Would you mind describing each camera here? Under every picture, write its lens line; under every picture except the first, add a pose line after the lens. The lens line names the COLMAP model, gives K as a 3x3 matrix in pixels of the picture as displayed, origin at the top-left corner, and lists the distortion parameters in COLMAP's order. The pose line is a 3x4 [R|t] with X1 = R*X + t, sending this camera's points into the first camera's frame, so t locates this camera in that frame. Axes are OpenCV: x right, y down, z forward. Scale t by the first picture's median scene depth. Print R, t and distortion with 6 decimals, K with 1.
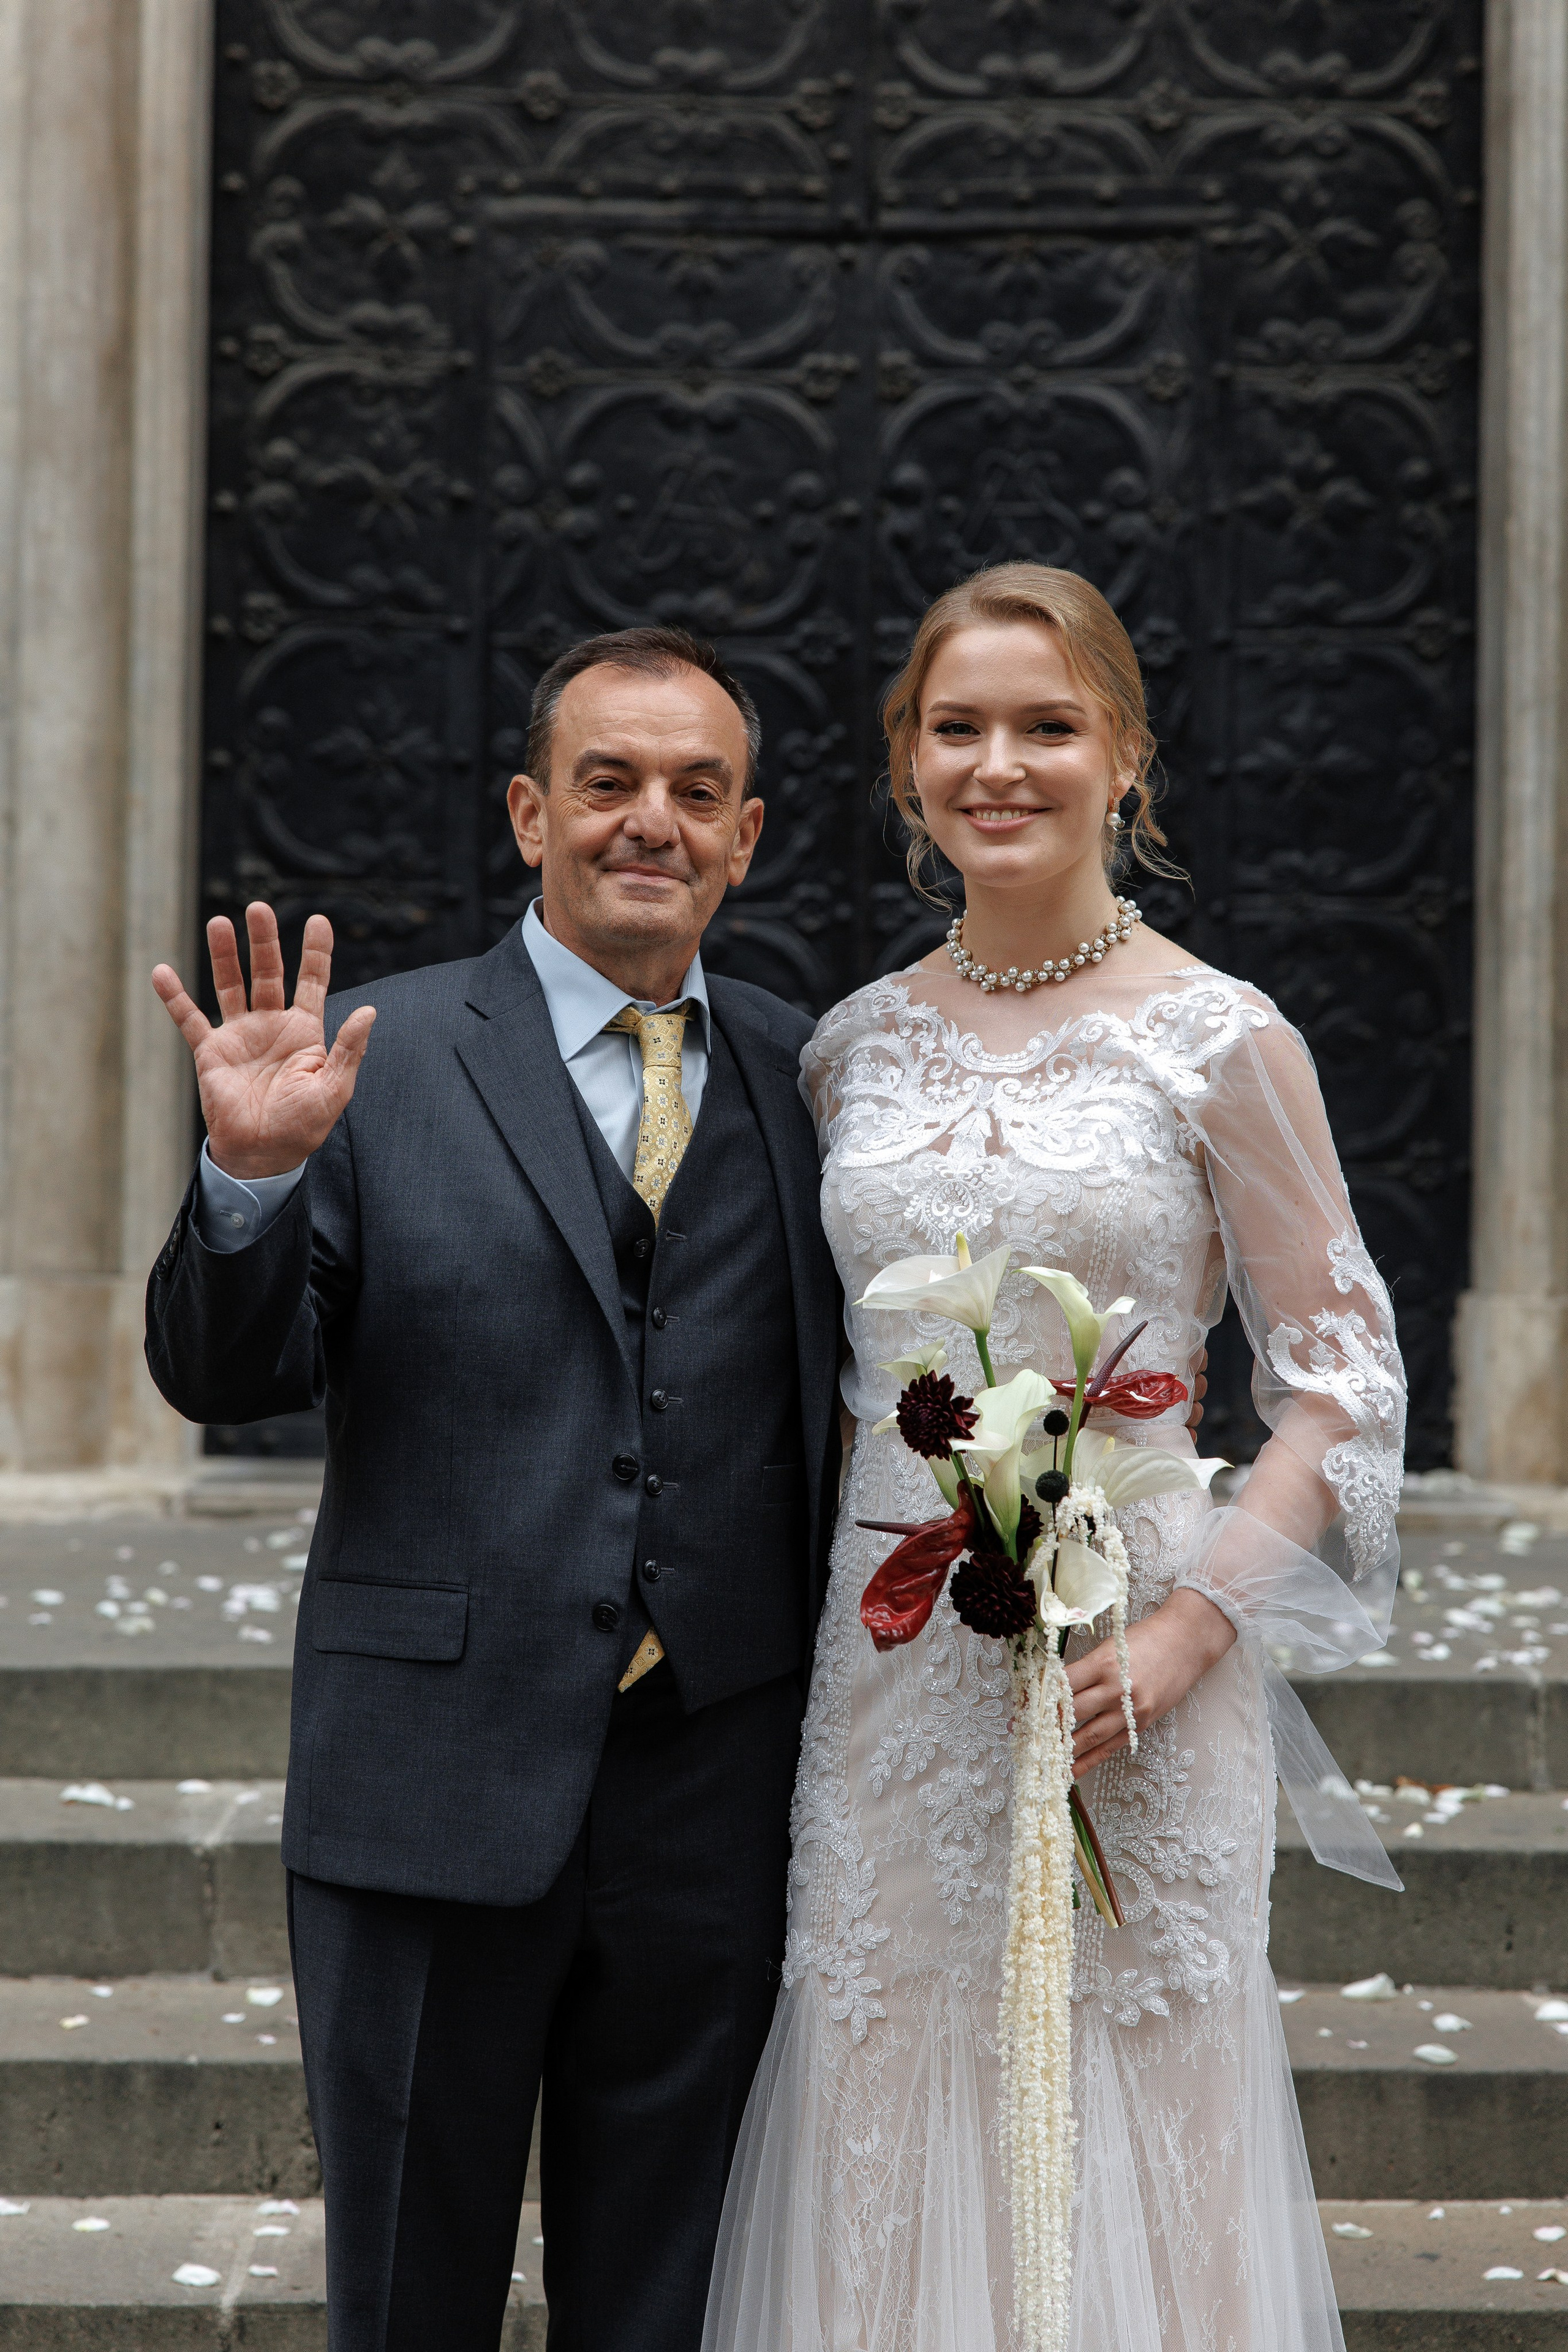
lens RADIAL K [[4449.7, 0, 718.7], [0, 4449.7, 1148.8], [0, 0, 1]] dist [0.024736, -0.011979]
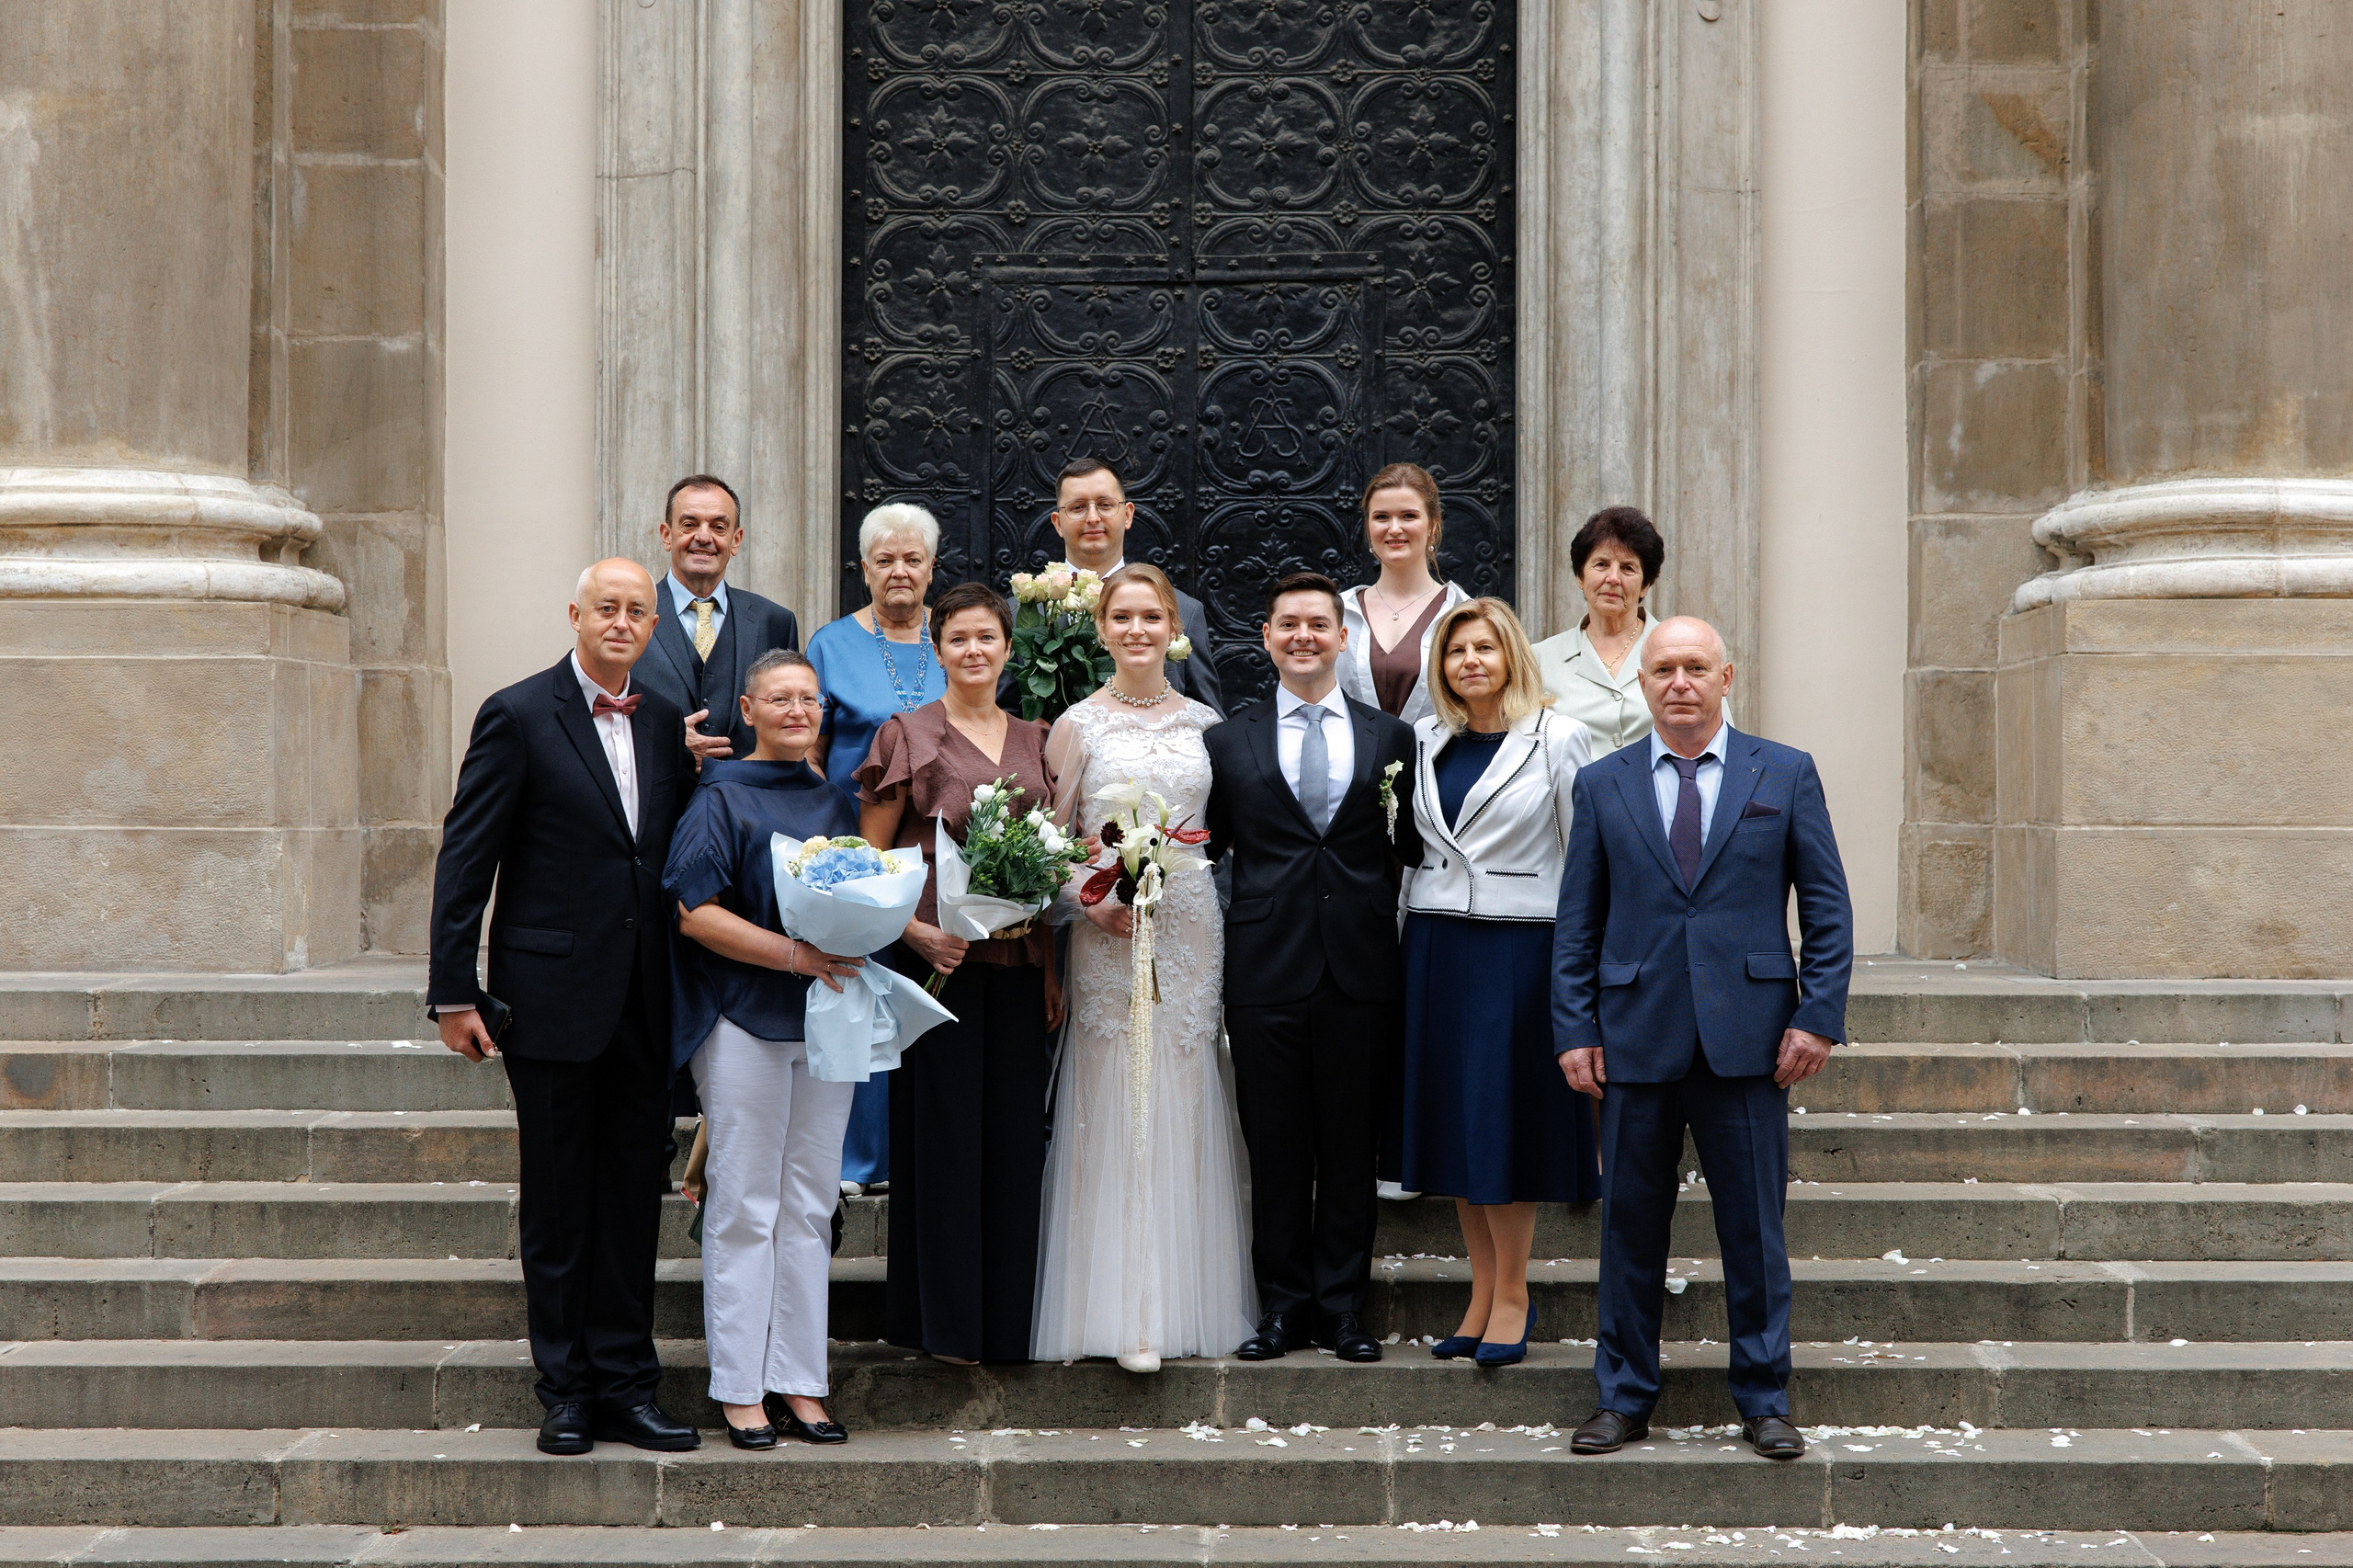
lens RADIAL K [[4404.2, 0, 1152.8], [0, 4404.2, 783.1], [0, 0, 1]] dist [0.017787, 0.078393]
pose [[0.999398, -0.011148, -0.032847, 0.076863], [0.011141, 0.999938, -0.000398, 0.007702], [0.032849, 0.000032, 0.999460, -0.870783]]
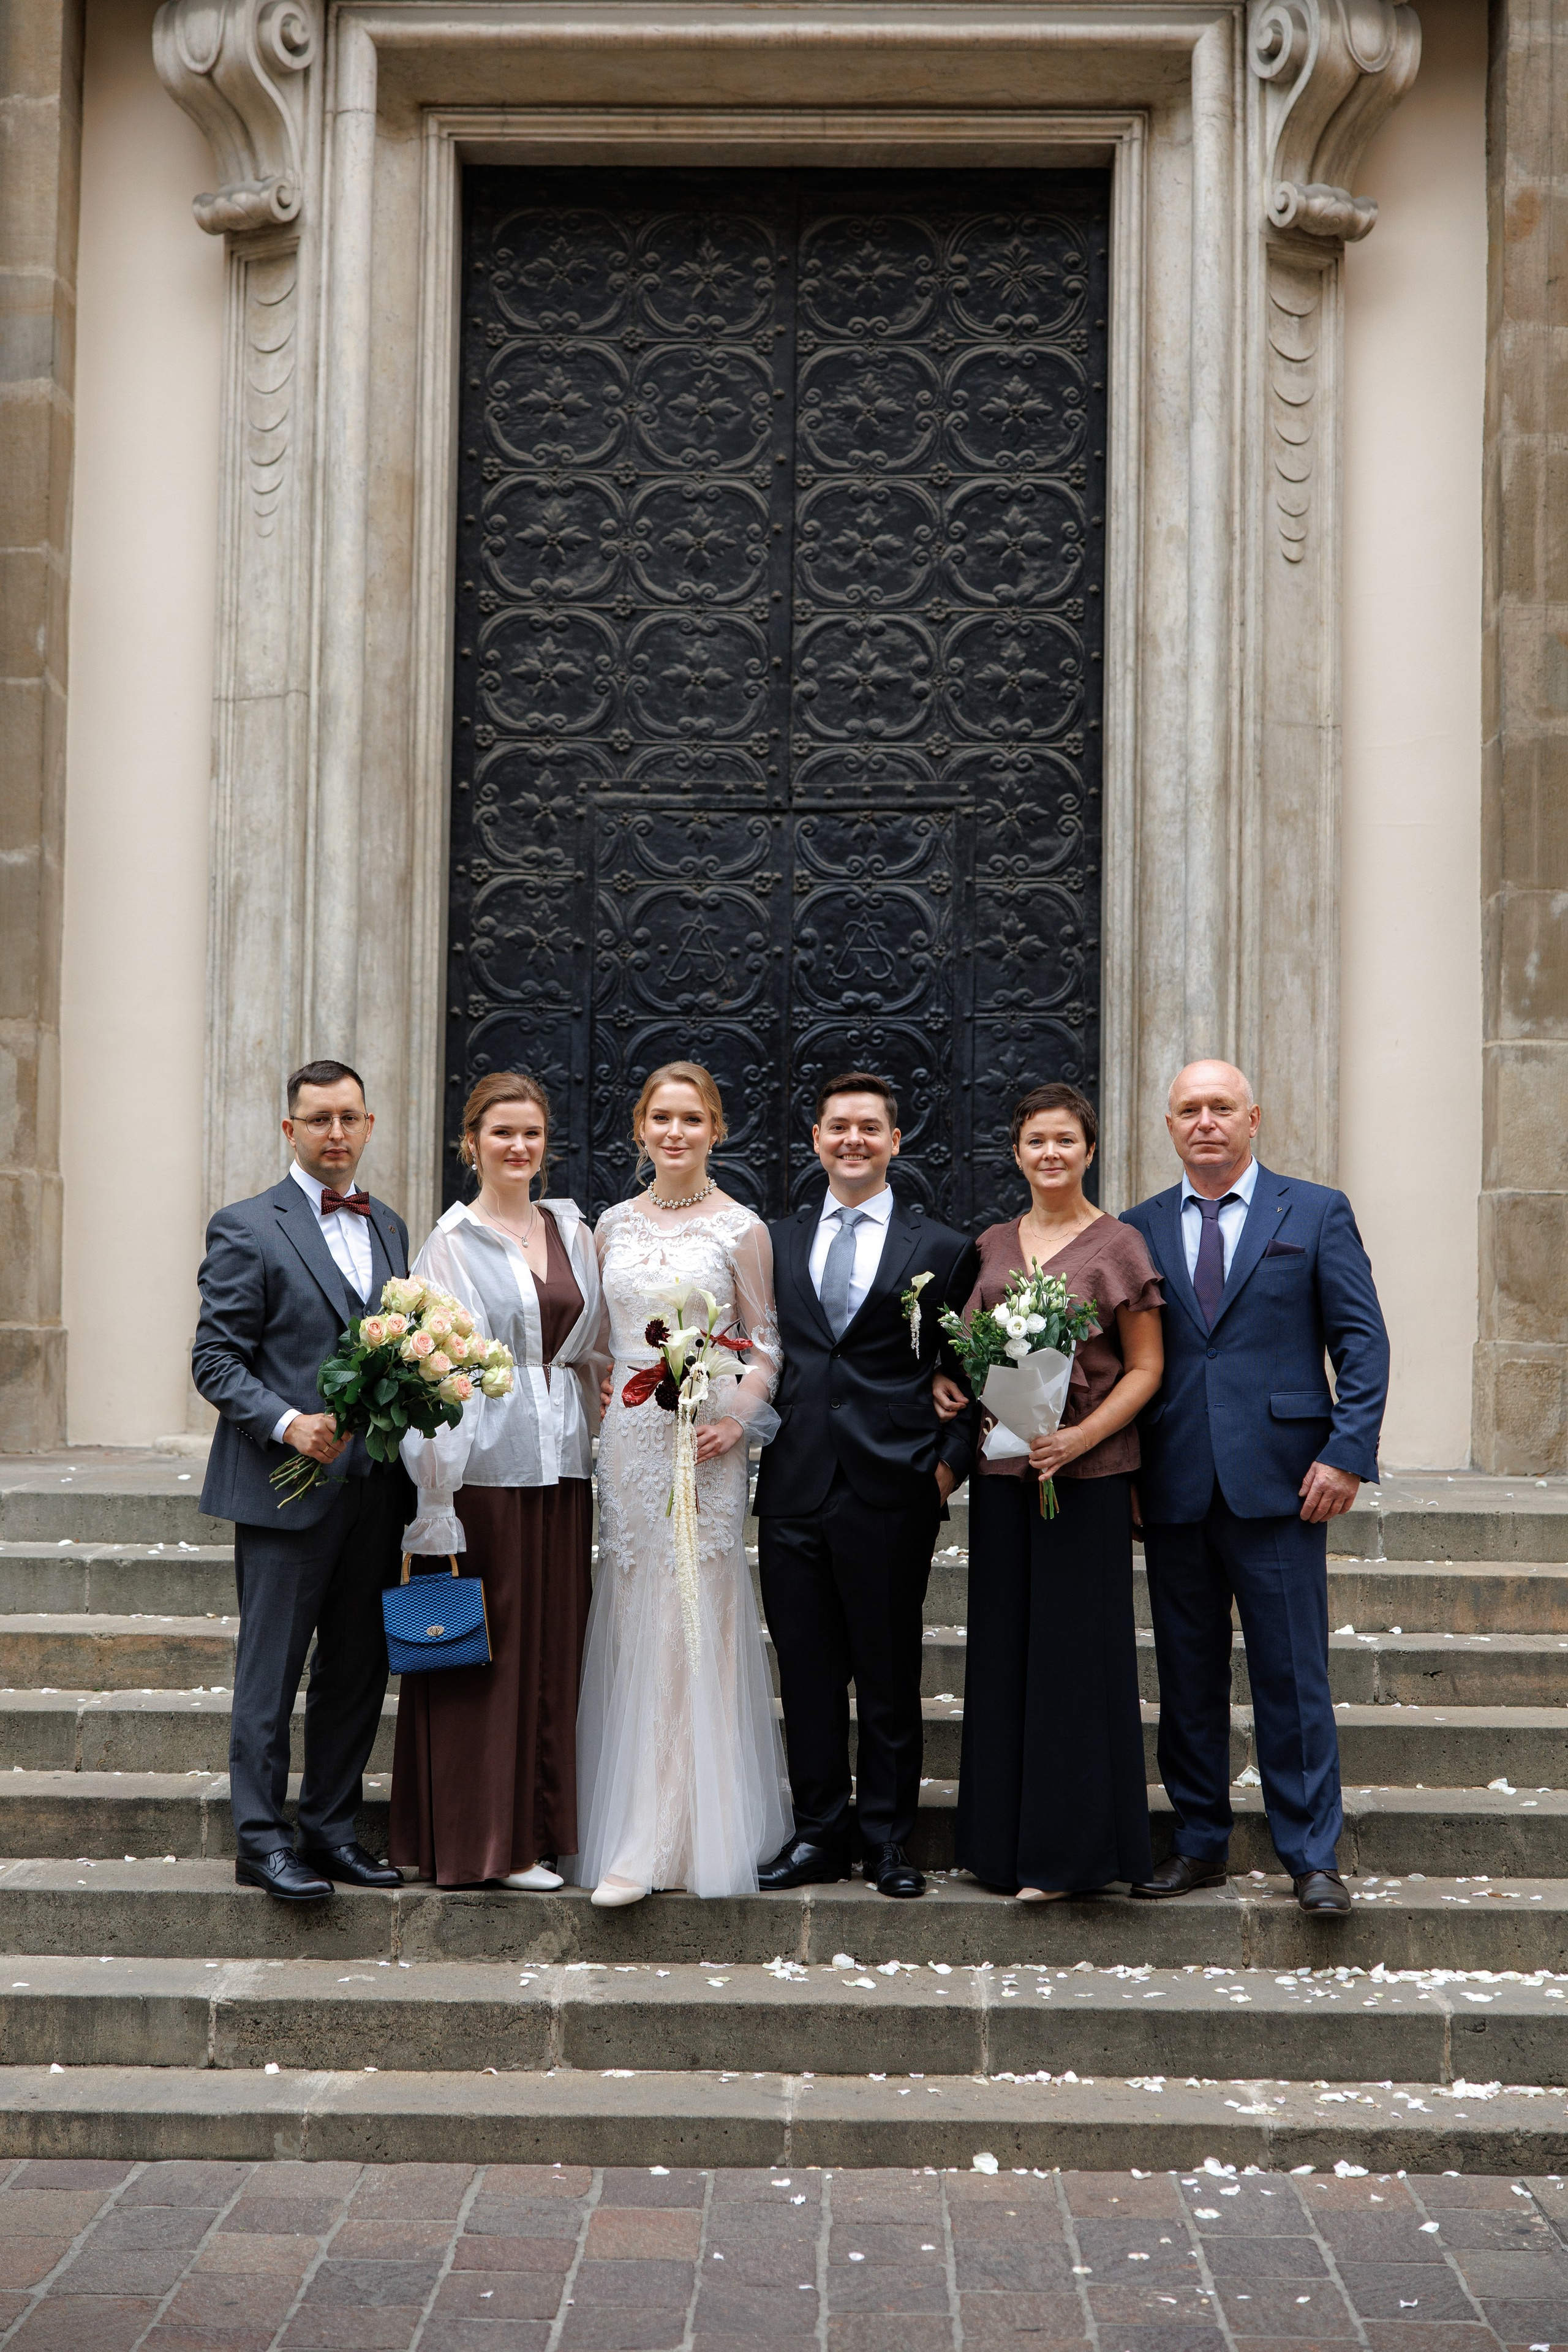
lens RADIAL K [[3712.5, 0, 766.7], [0, 3712.5, 1138.2], [0, 0, 1]] dist [0.005742, 0.038416]
pose [[0.999516, -0.000178, -0.031112, 0.075242], [-0.001230, 0.998975, -0.045244, 0.012390], [0.031088, 0.045261, 0.998491, -0.621829]]
